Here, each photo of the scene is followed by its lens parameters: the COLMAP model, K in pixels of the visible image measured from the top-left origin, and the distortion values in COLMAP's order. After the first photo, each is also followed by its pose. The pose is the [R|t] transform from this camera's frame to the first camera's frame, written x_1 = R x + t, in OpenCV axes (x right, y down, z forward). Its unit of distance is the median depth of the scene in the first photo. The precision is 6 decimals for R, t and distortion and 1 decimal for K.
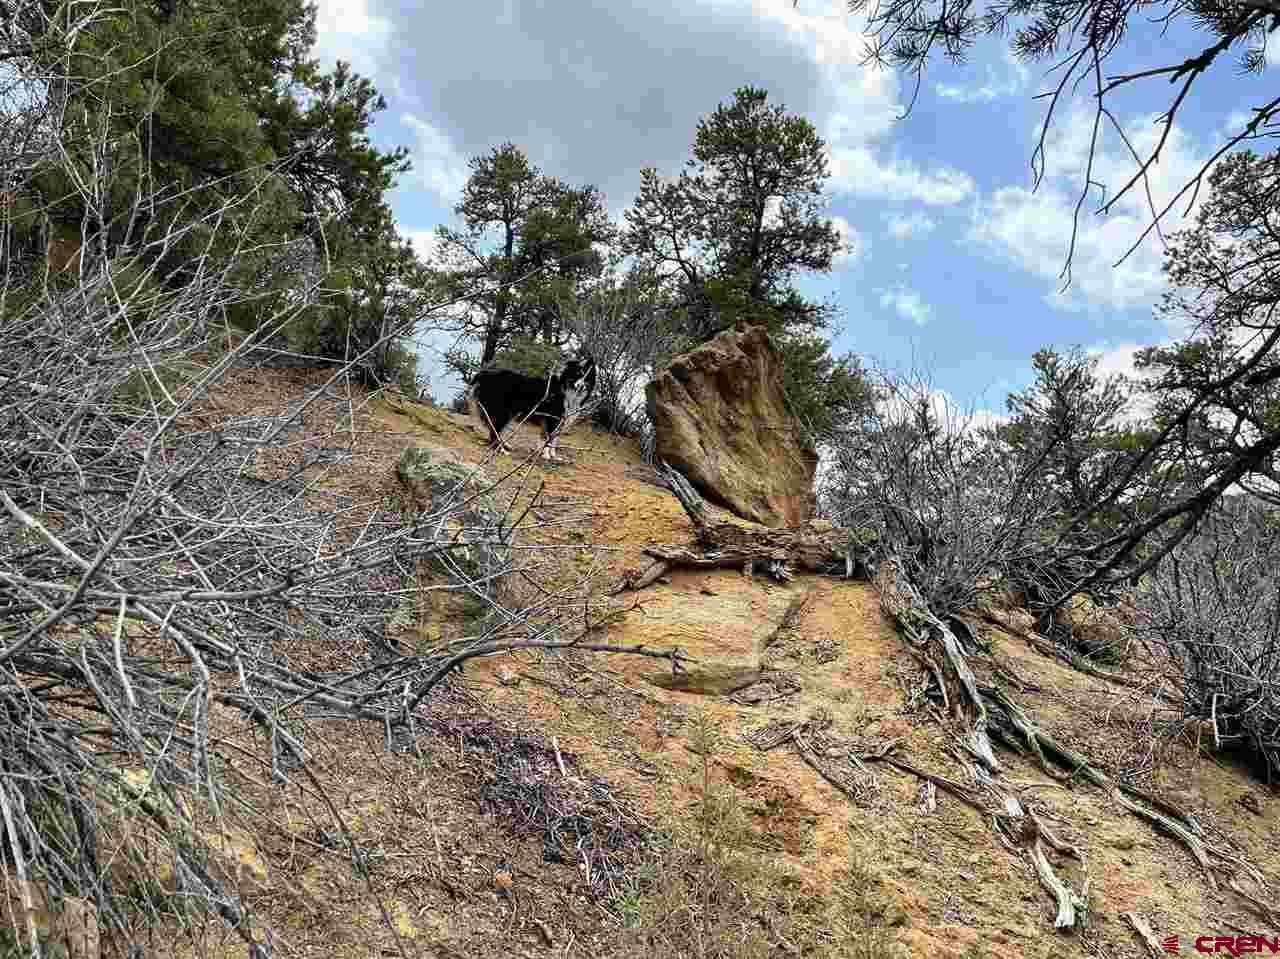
lens RADIAL K [[961.2, 0, 635.9], [0, 961.2, 474.3], [0, 0, 1]] dist [0.096465, -0.118363]
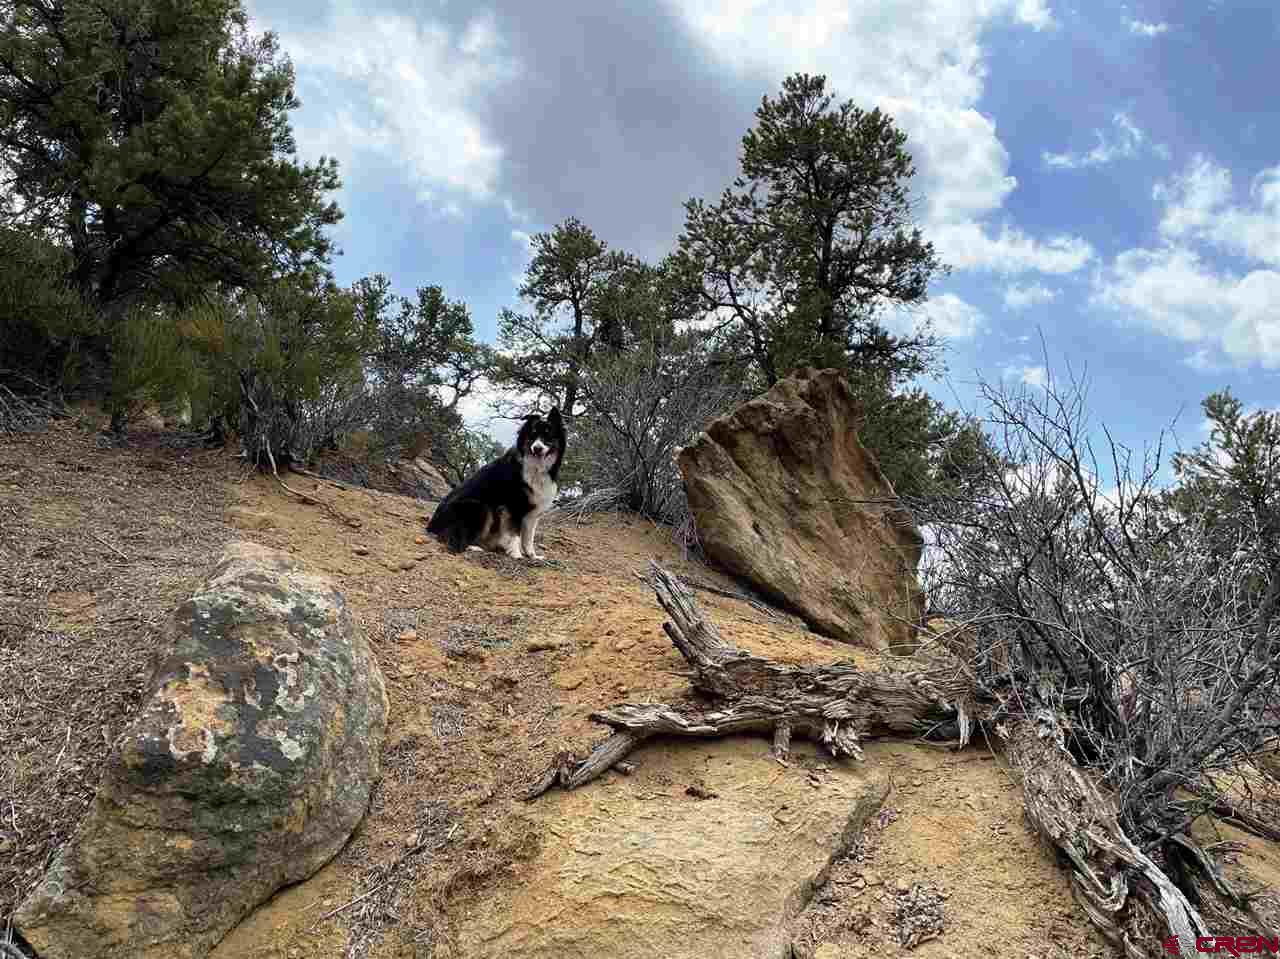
lens RADIAL K [[961.2, 0, 636.1], [0, 961.2, 482.8], [0, 0, 1]] dist [0.096465, -0.118363]
pose [[0.991706, -0.047047, -0.119605, 0.061004], [0.036460, 0.995345, -0.089214, -0.003526], [0.123246, 0.084113, 0.988805, 0.228280]]
